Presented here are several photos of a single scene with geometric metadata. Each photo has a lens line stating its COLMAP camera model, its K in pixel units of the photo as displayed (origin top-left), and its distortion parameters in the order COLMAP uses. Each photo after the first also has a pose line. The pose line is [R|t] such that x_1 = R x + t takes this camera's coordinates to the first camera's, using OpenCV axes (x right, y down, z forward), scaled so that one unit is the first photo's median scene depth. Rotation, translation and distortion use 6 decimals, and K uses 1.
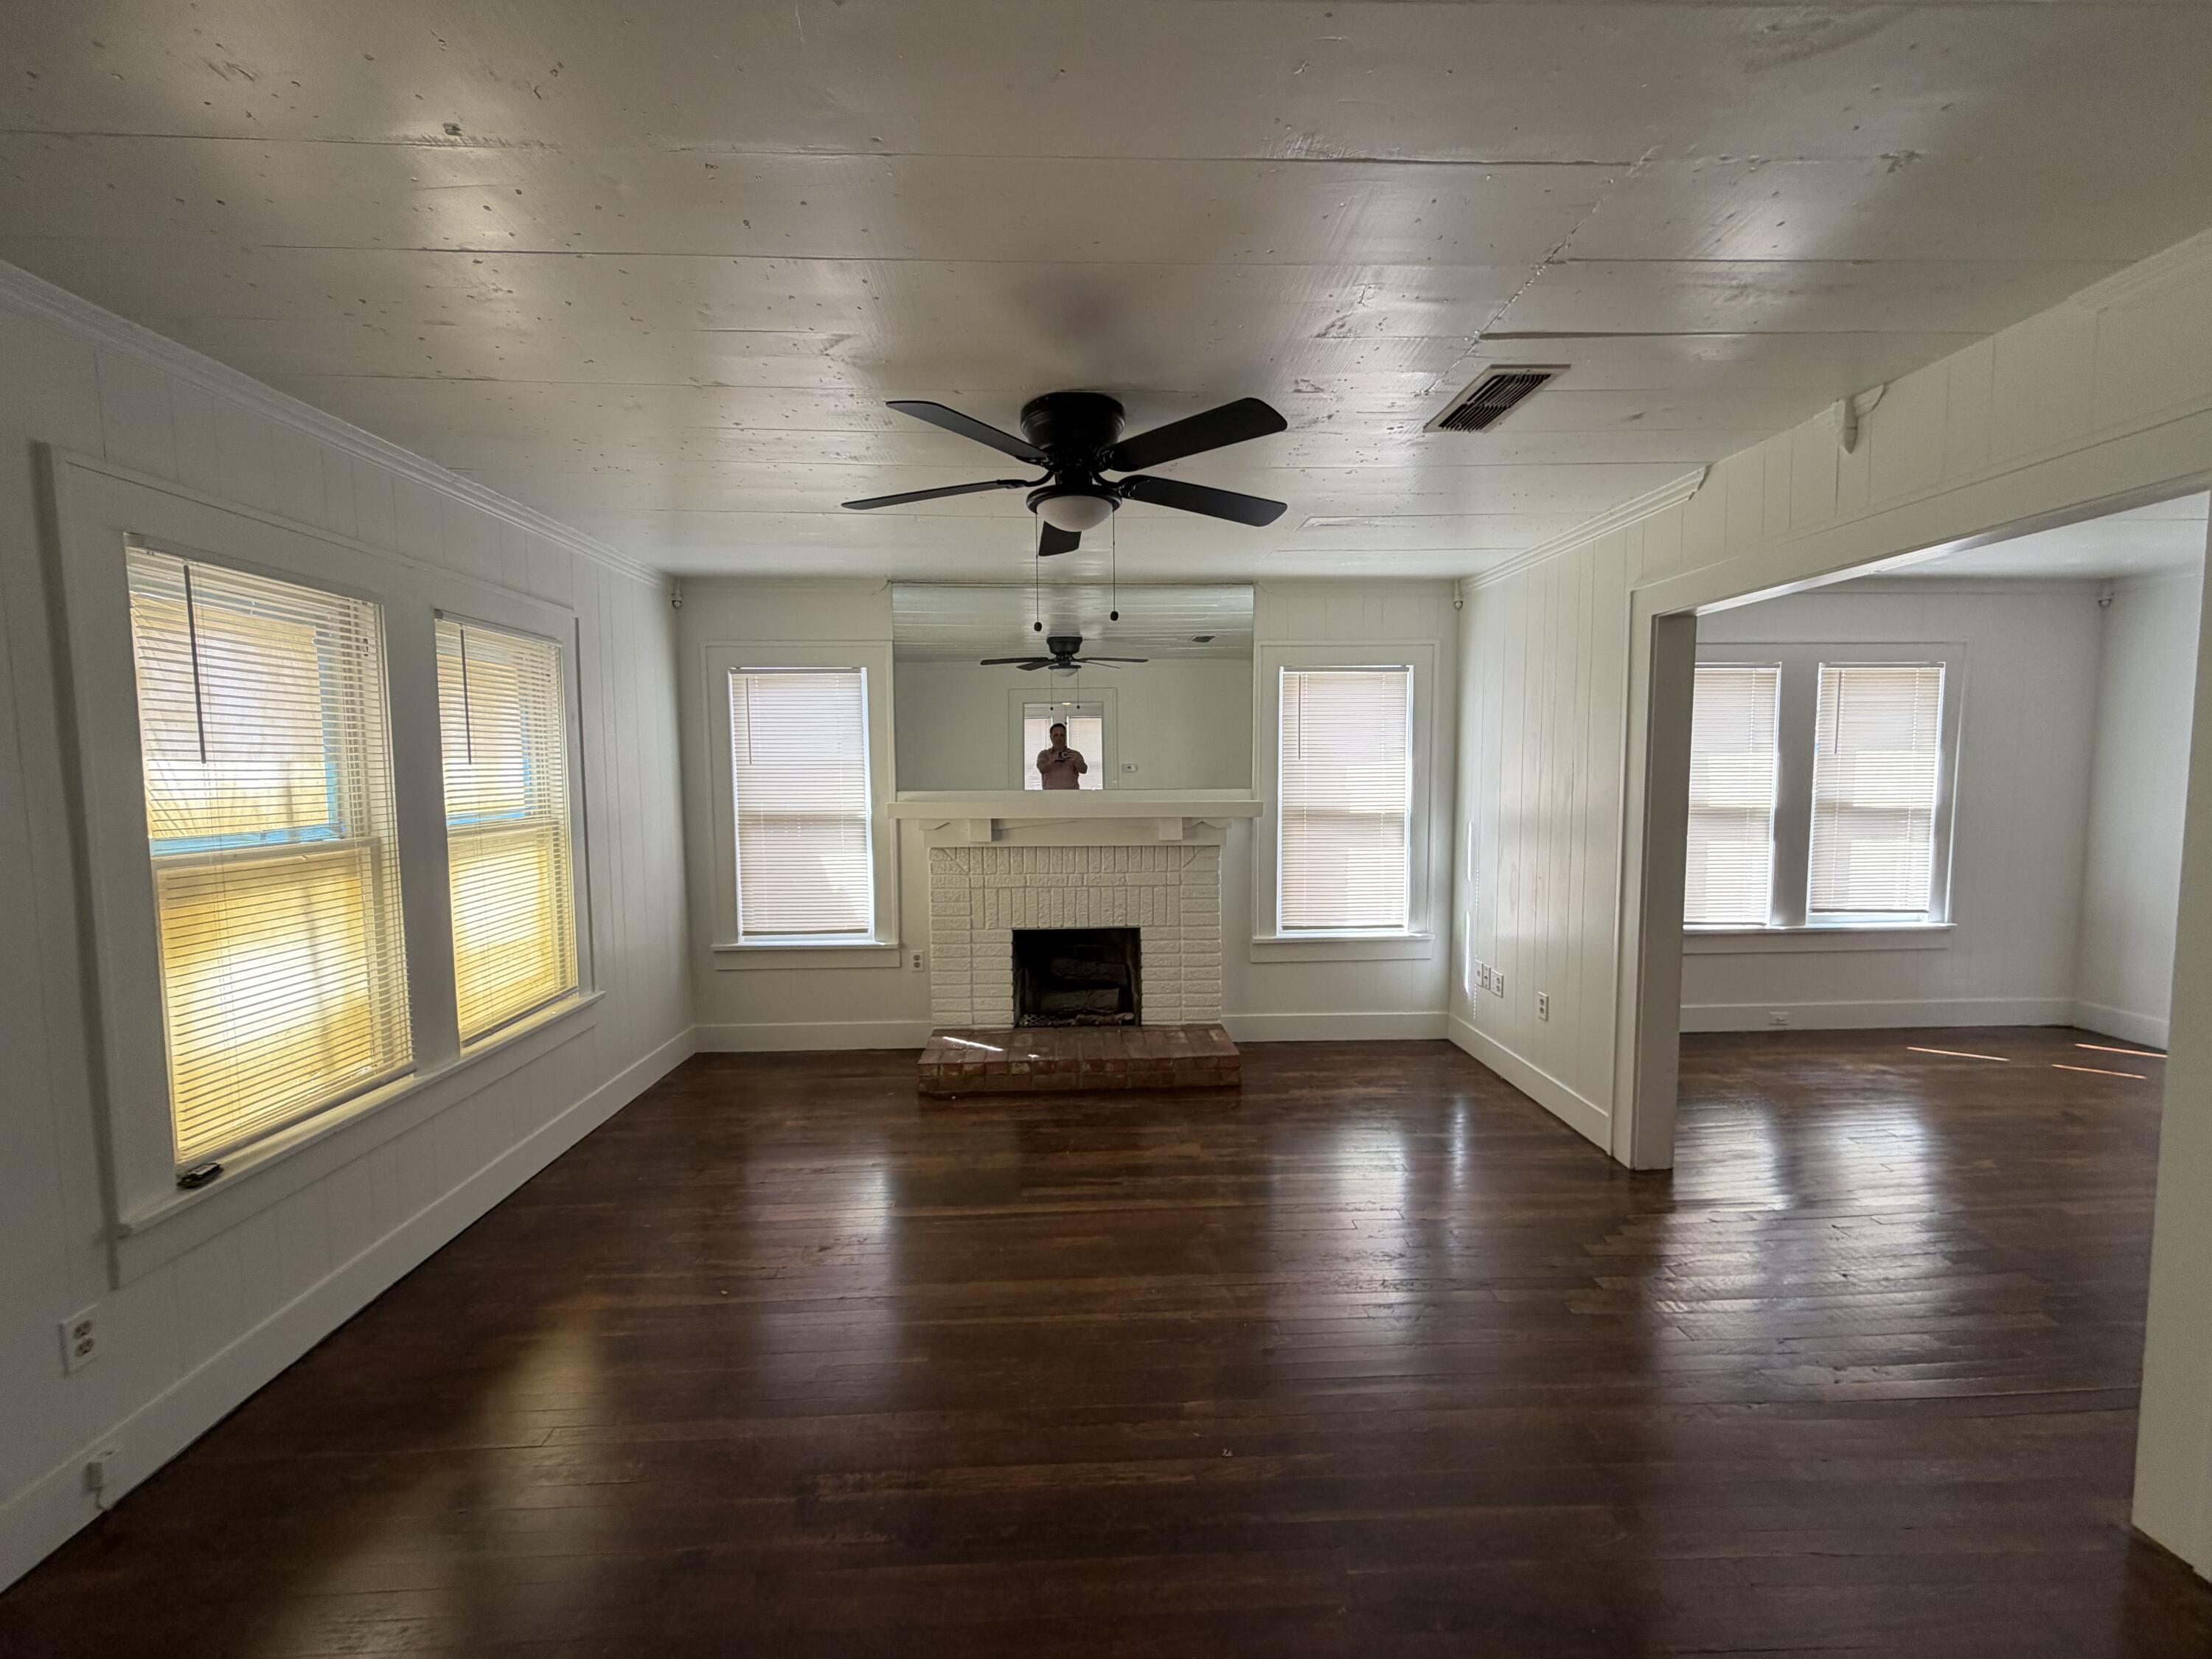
lens RADIAL K [[875.7, 0, 1105.9], [0, 875.7, 825.2], [0, 0, 1]] dist [-0.000240, -0.000149]
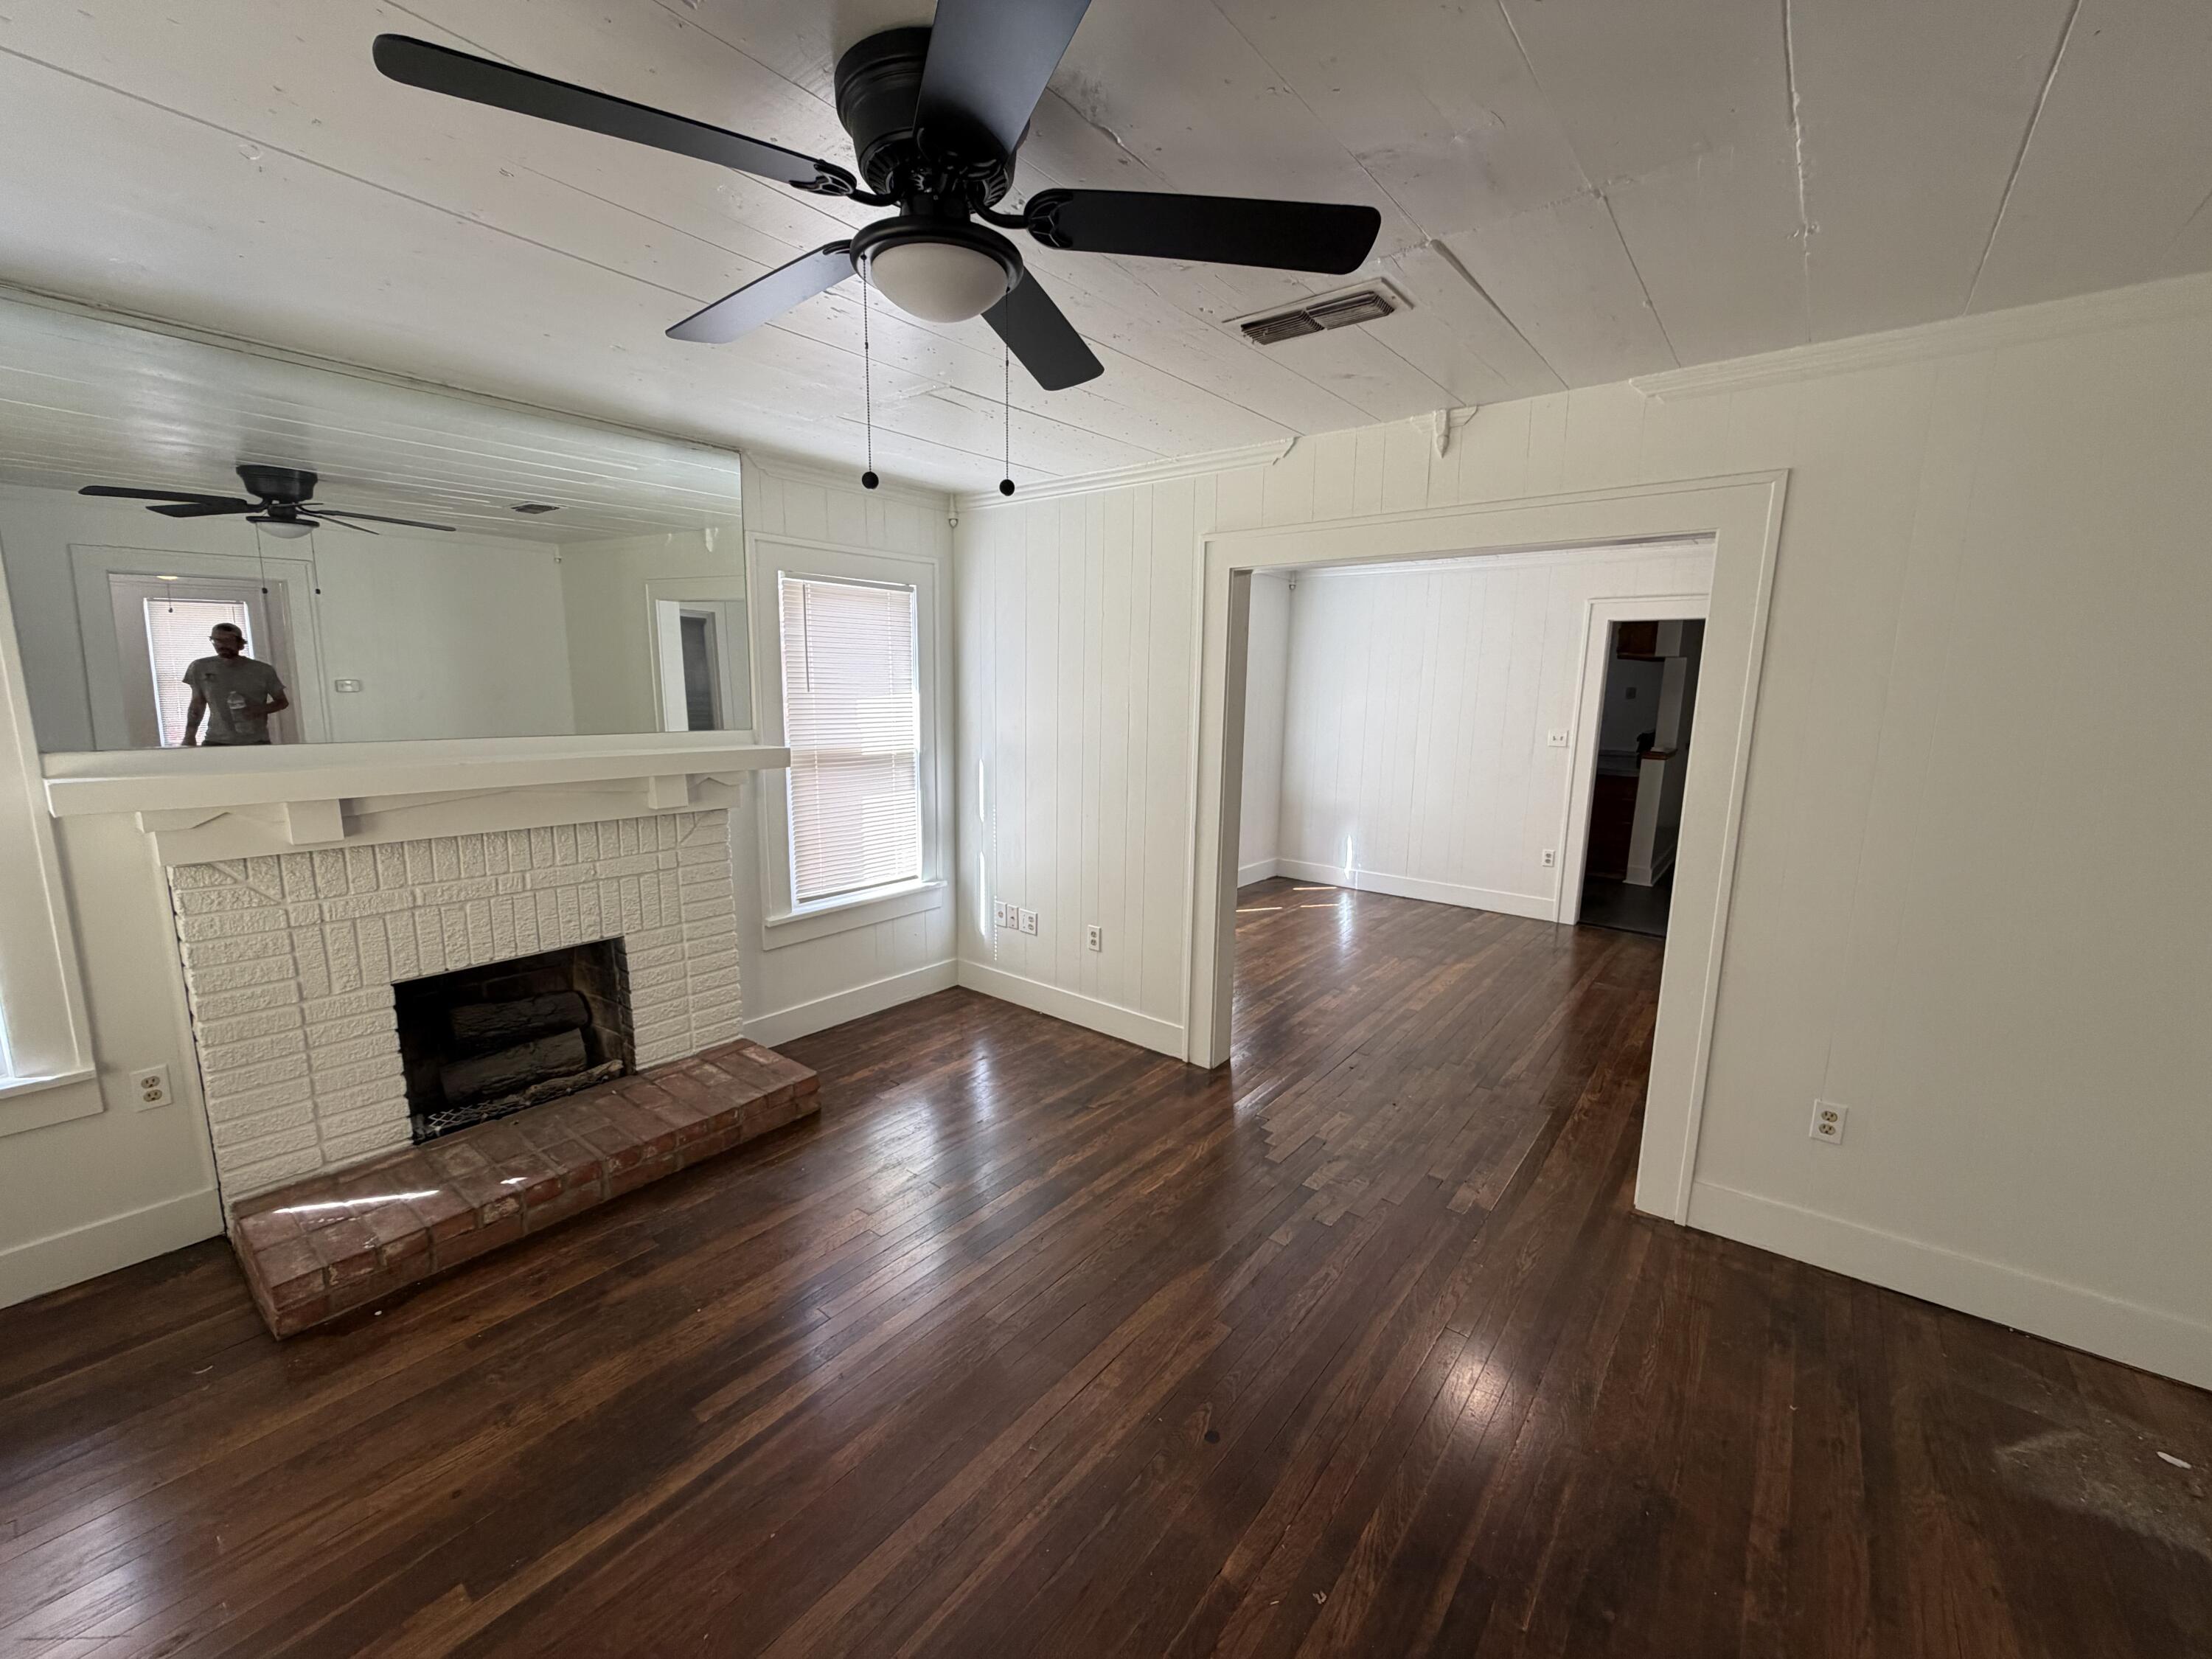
lens RADIAL K [[875.7, 0, 1126.6], [0, 875.7, 829.7], [0, 0, 1]] dist [-0.000240, -0.000149]
pose [[0.664688, -0.105350, 0.739657, -0.201817], [0.031325, 0.993068, 0.113294, -0.033046], [-0.746464, -0.052135, 0.663380, 0.255851]]
